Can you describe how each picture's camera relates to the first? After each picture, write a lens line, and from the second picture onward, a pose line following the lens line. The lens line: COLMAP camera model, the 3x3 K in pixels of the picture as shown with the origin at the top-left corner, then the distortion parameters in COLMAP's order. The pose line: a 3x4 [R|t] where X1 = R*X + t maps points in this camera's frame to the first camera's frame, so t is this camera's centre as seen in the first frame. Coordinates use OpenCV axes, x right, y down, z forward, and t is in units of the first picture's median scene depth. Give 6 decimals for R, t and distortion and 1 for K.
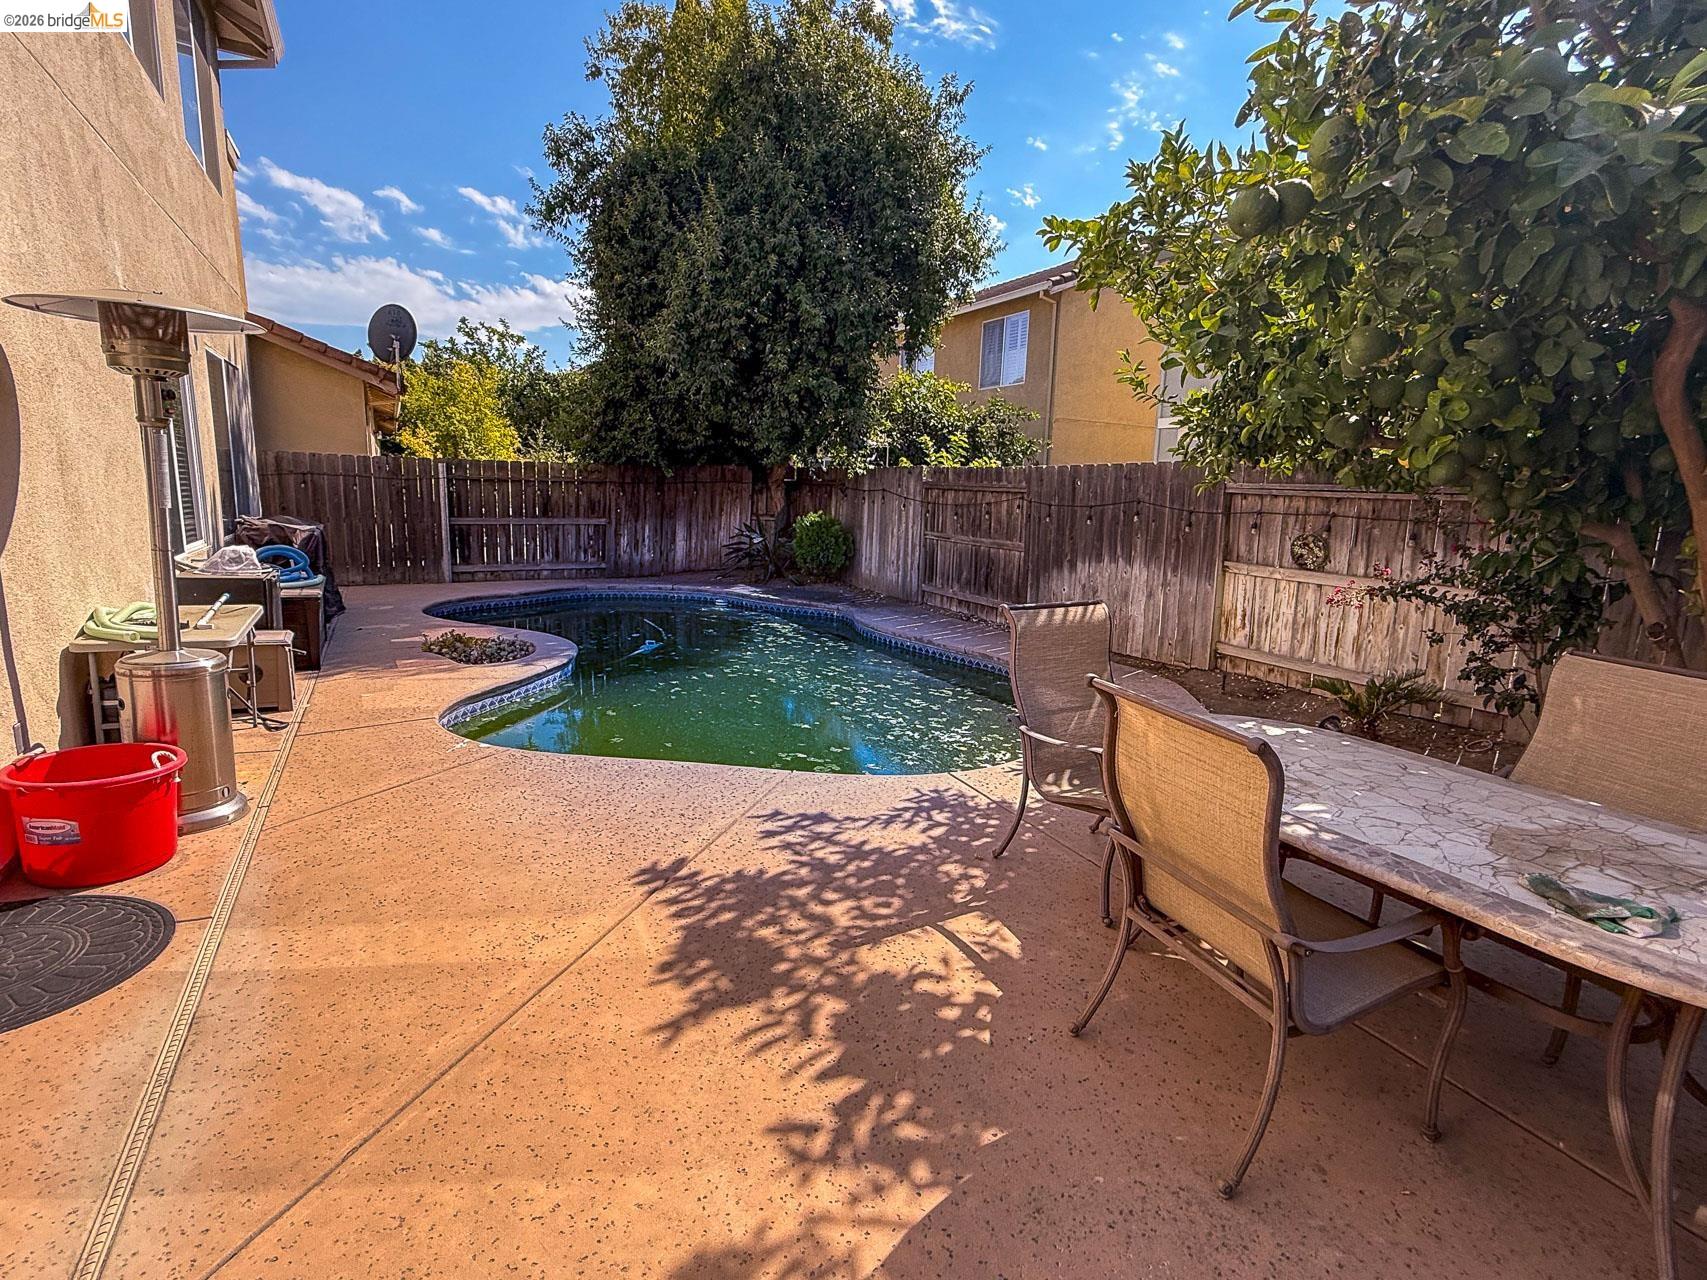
lens RADIAL K [[845.2, 0, 853.5], [0, 845.2, 640.0], [0, 0, 1]] dist [0.001607, -0.000988]
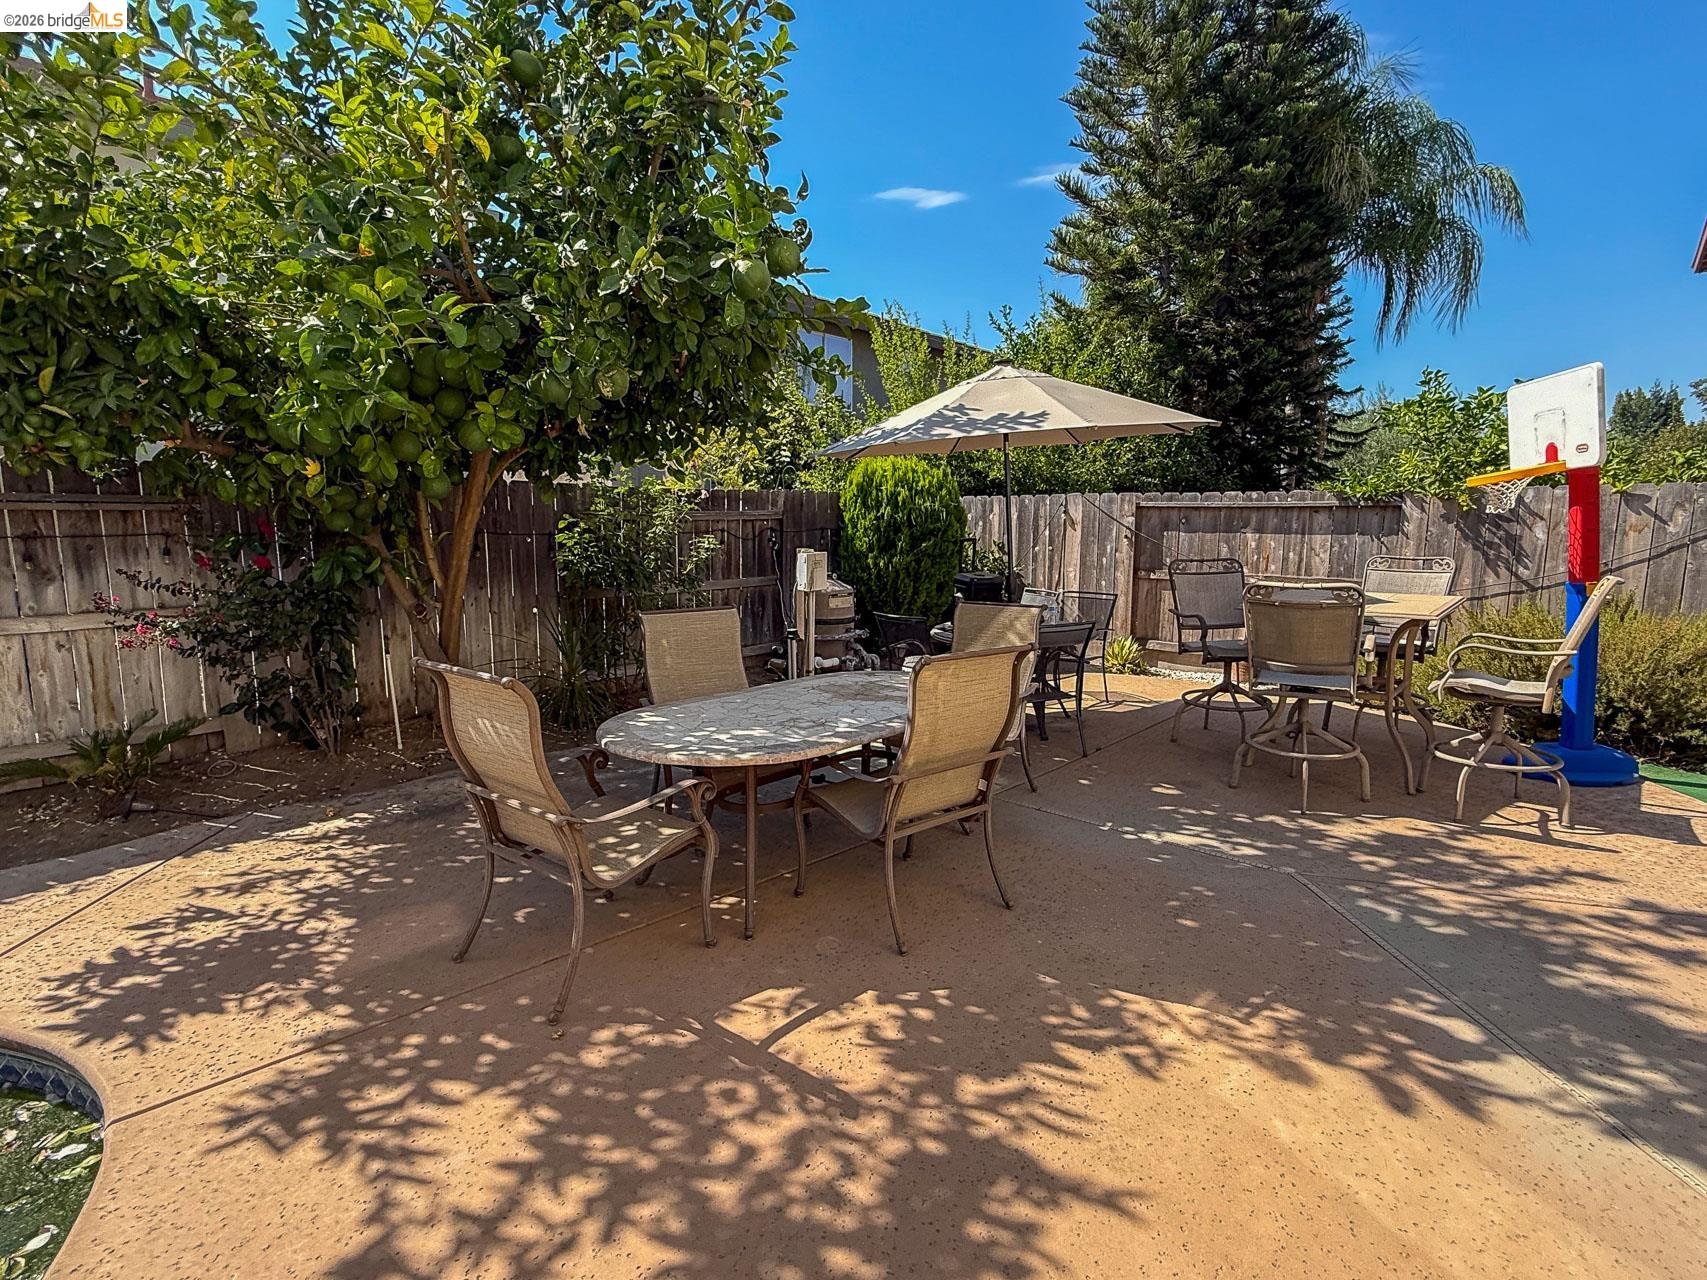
lens RADIAL K [[845.2, 0, 853.5], [0, 845.2, 640.0], [0, 0, 1]] dist [0.001607, -0.000988]
pose [[-0.341588, -0.166466, 0.924990, -0.620741], [0.154704, 0.960805, 0.230042, -0.211364], [-0.927030, 0.221680, -0.302446, 1.081641]]
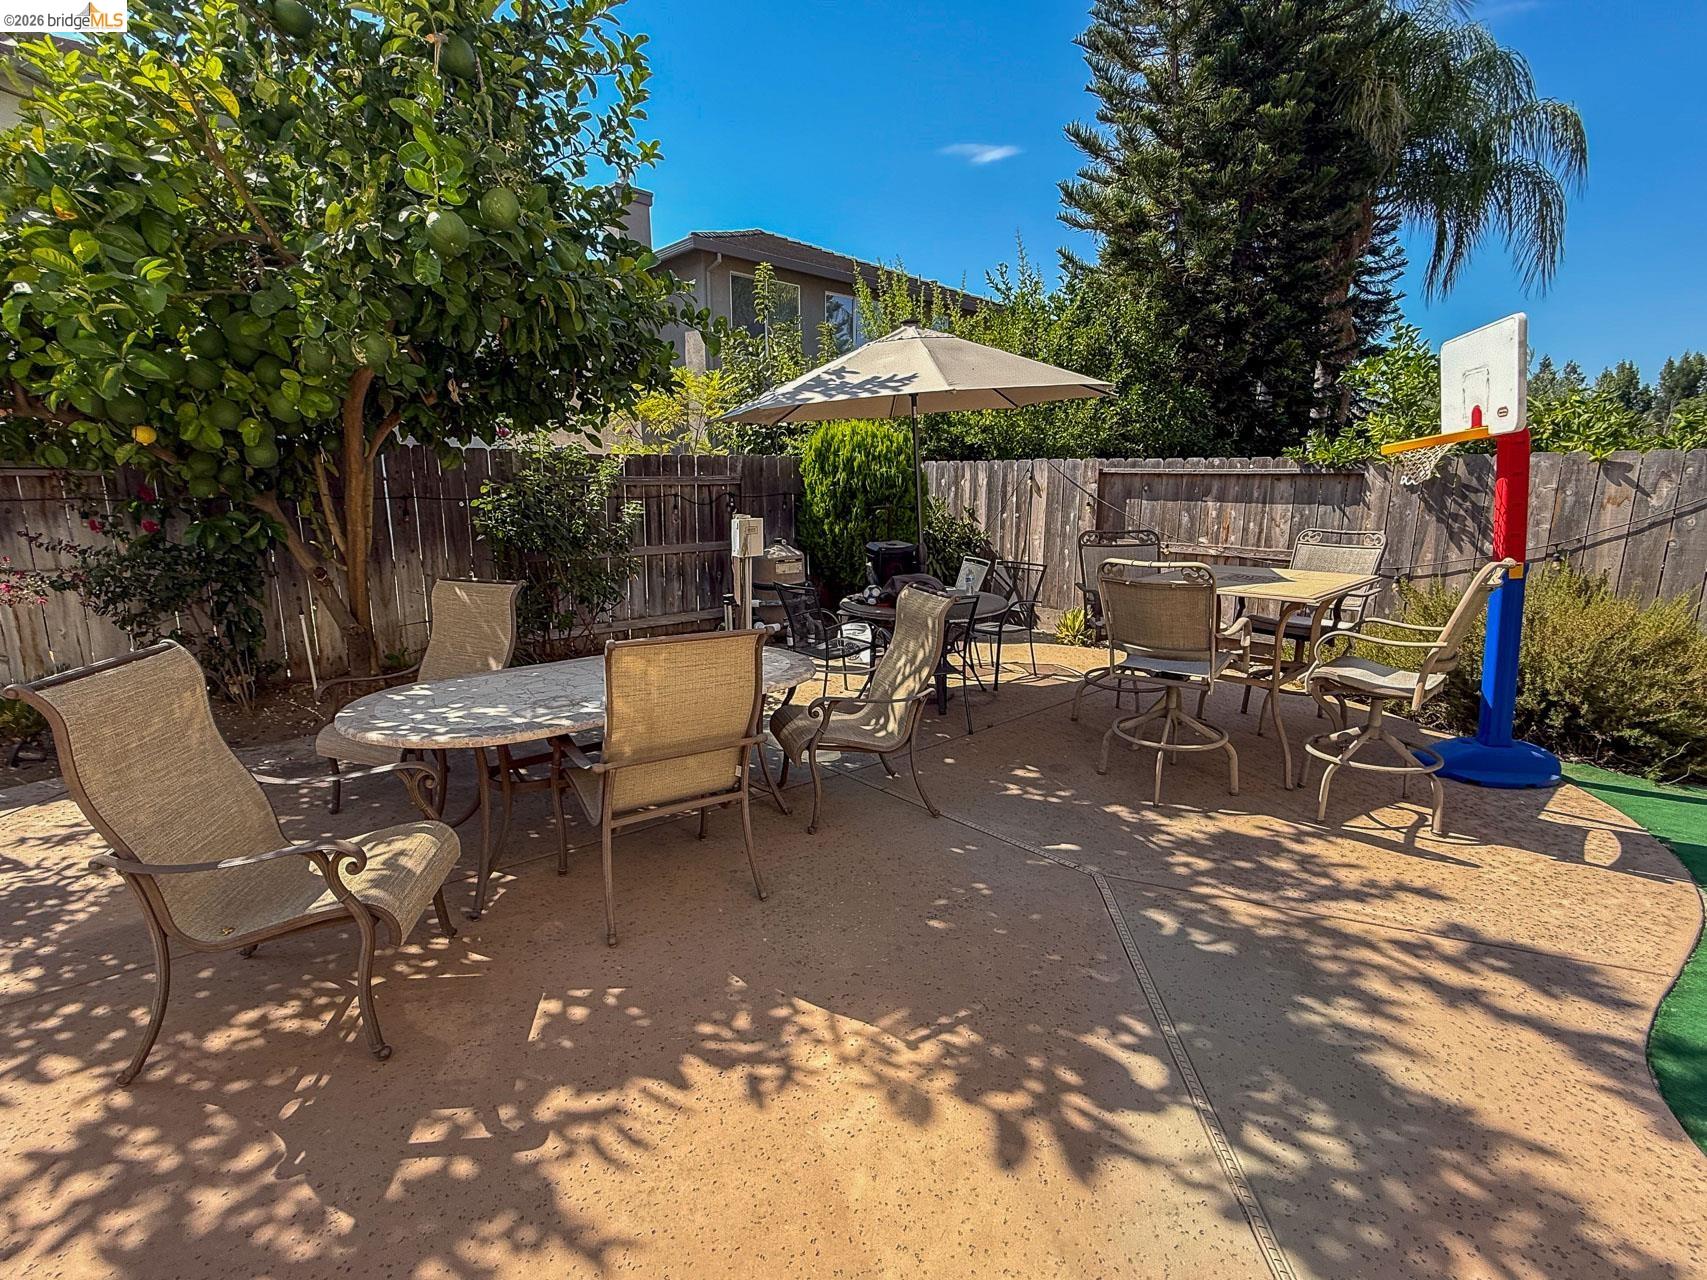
lens RADIAL K [[805.6, 0, 859.4], [0, 805.6, 644.9], [0, 0, 1]] dist [-0.001309, -0.000757]
pose [[-0.252149, -0.227834, 0.940485, -0.641439], [0.158338, 0.949076, 0.272366, -0.149842], [-0.954646, 0.217592, -0.203234, 0.654572]]
